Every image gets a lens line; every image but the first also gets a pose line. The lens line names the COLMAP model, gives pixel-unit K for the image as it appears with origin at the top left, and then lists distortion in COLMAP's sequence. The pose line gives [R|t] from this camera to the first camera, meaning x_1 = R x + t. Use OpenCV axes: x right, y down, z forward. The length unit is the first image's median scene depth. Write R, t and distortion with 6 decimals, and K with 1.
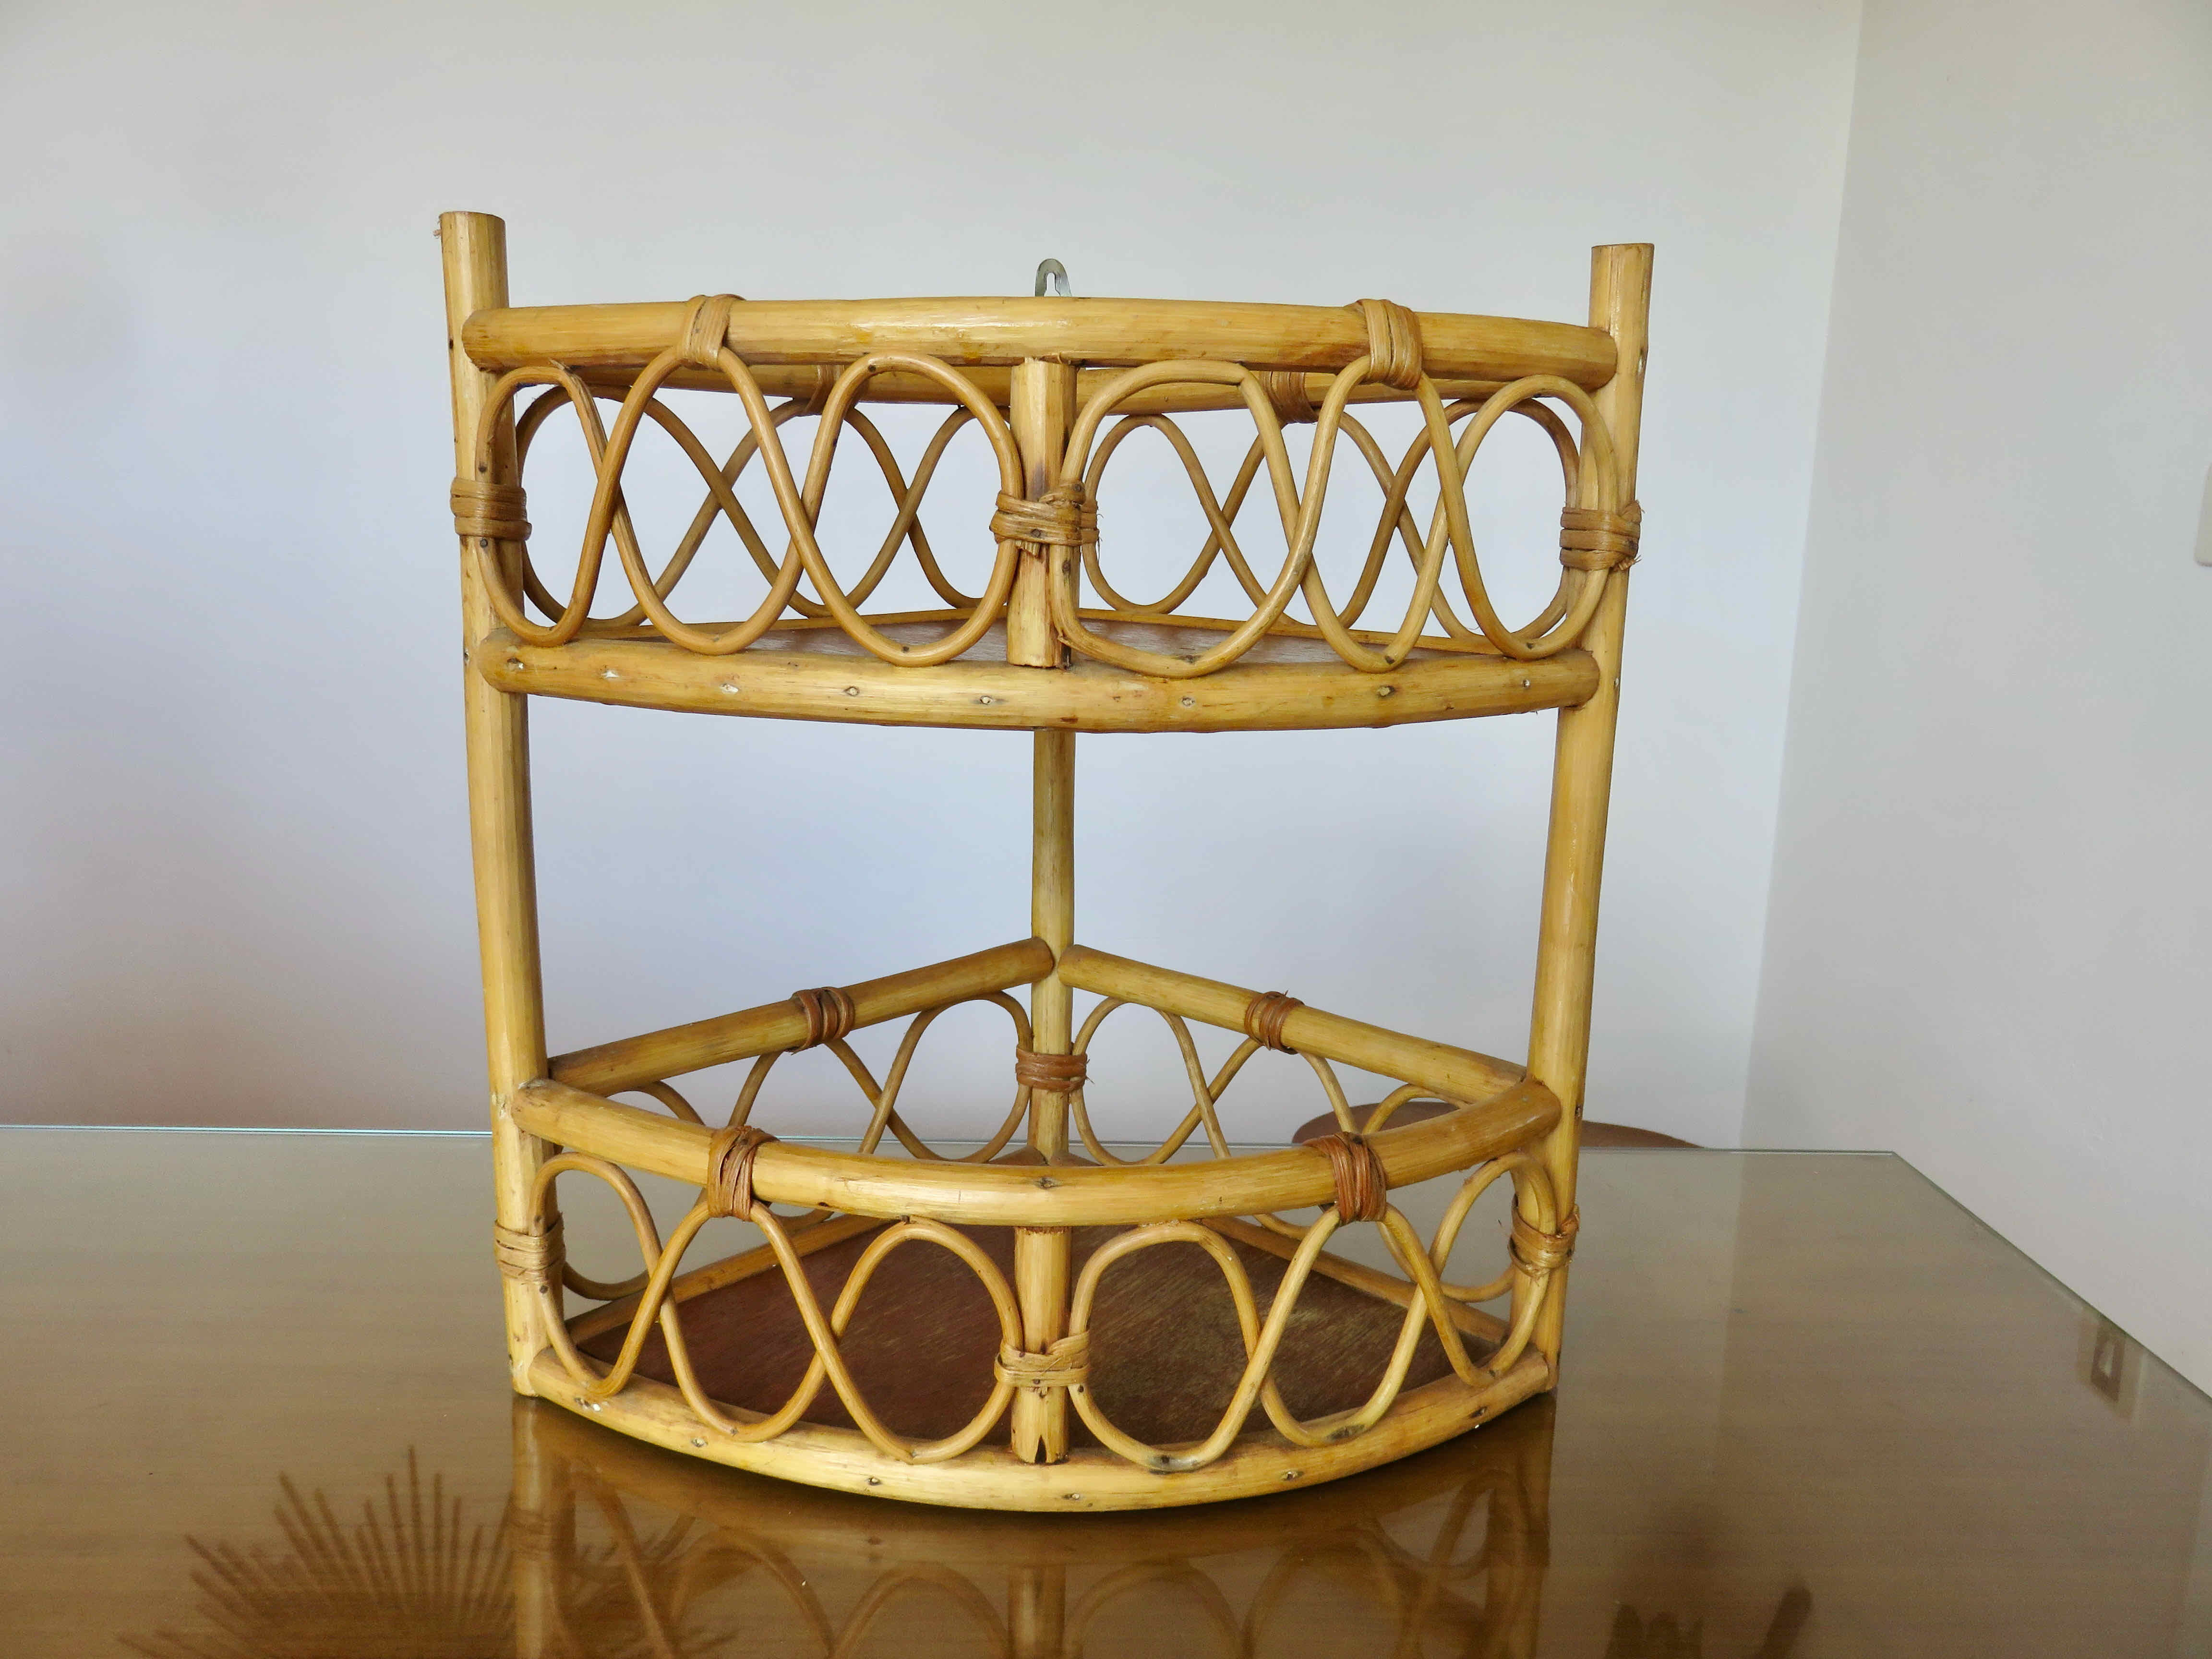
lens RADIAL K [[1667.5, 0, 1106.0], [0, 1667.5, 829.5], [0, 0, 1]] dist [-0.005995, 0.000388]
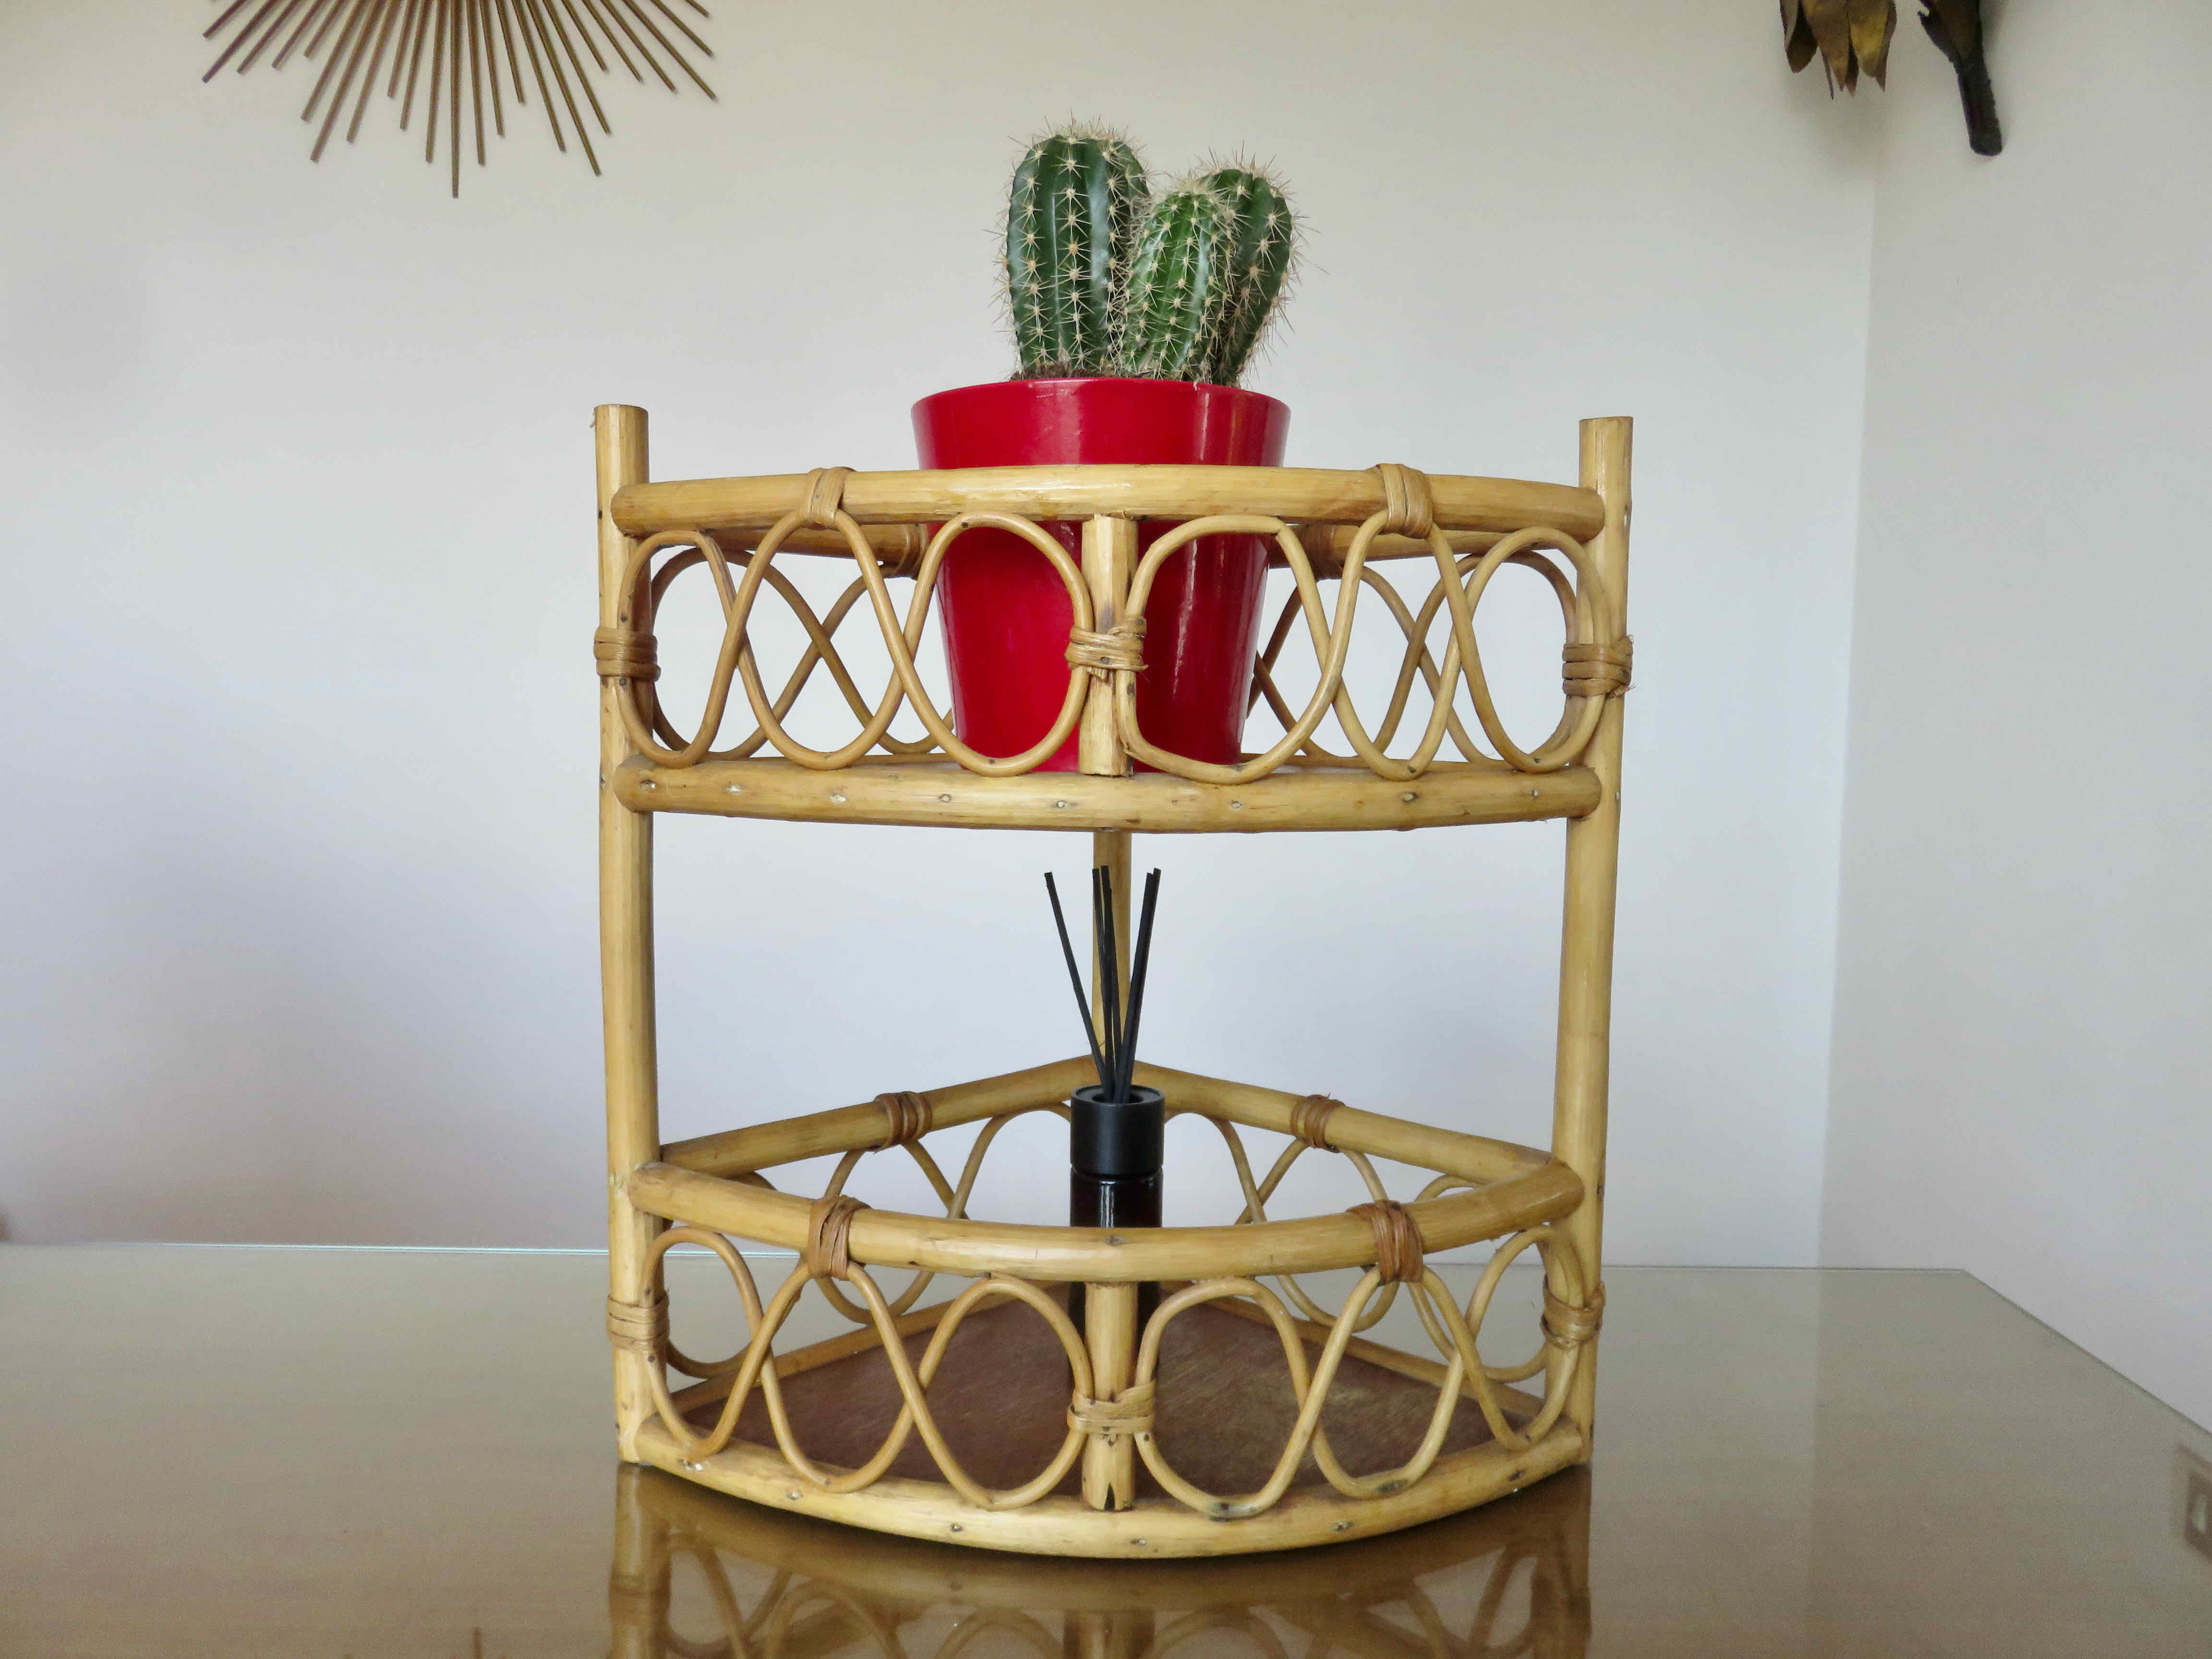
lens RADIAL K [[1667.5, 0, 1106.0], [0, 1667.5, 829.5], [0, 0, 1]] dist [-0.005995, 0.000388]
pose [[0.999683, -0.008171, -0.023806, -0.011978], [0.005404, 0.993459, -0.114061, 0.062746], [0.024582, 0.113896, 0.993188, -0.125874]]
